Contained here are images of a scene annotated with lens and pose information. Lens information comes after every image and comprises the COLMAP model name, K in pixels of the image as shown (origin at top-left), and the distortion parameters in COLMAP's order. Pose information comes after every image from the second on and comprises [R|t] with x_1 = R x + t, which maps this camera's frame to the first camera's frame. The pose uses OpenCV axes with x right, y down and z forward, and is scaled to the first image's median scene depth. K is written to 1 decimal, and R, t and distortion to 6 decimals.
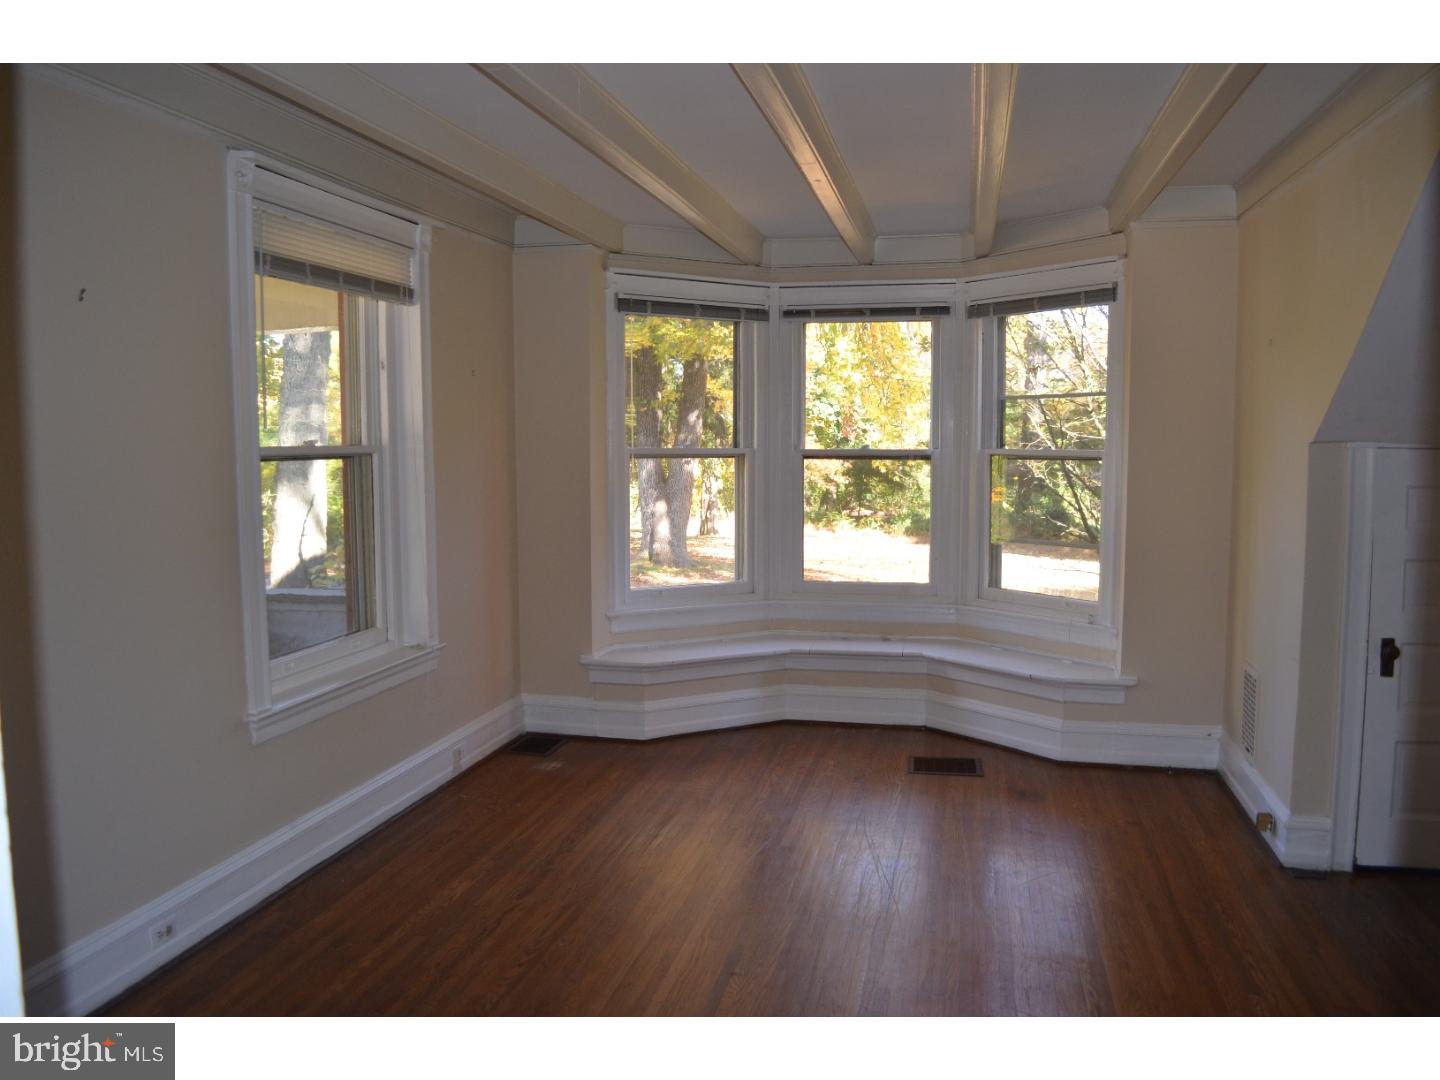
lens RADIAL K [[1139.0, 0, 719.8], [0, 1139.0, 538.4], [0, 0, 1]] dist [-0.074319, 0.007500]
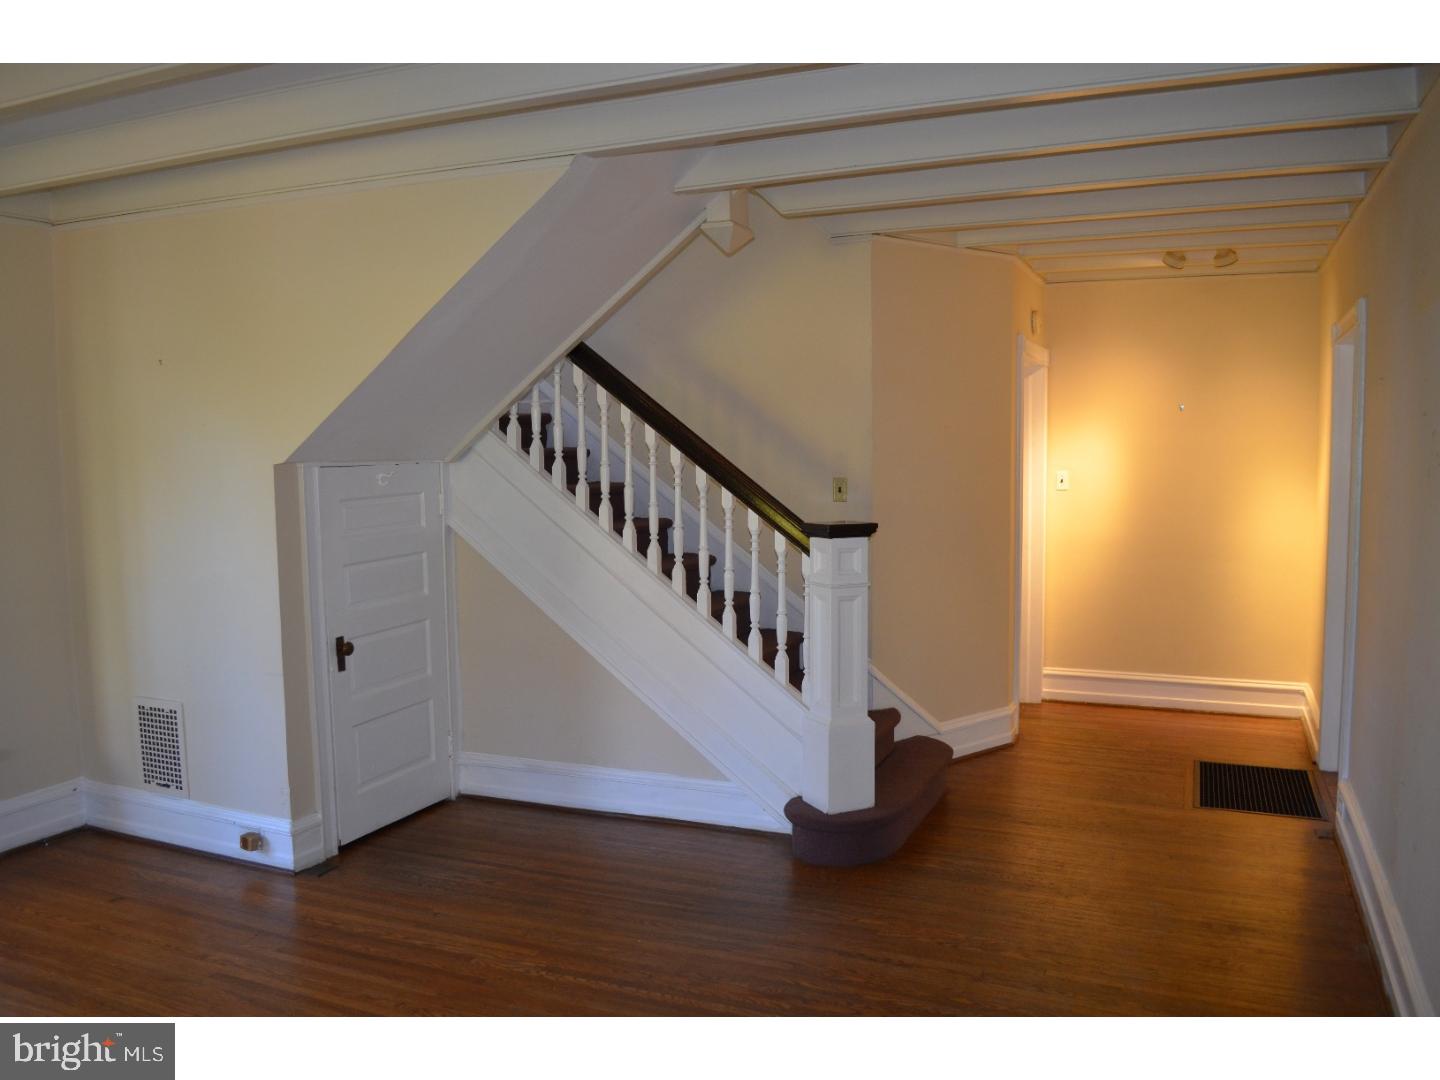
lens RADIAL K [[1139.0, 0, 719.6], [0, 1139.0, 541.4], [0, 0, 1]] dist [-0.074319, 0.007500]
pose [[0.192829, -0.084911, 0.977551, -0.418066], [0.097902, 0.992942, 0.066936, -0.043274], [-0.976336, 0.082797, 0.199781, 0.386427]]
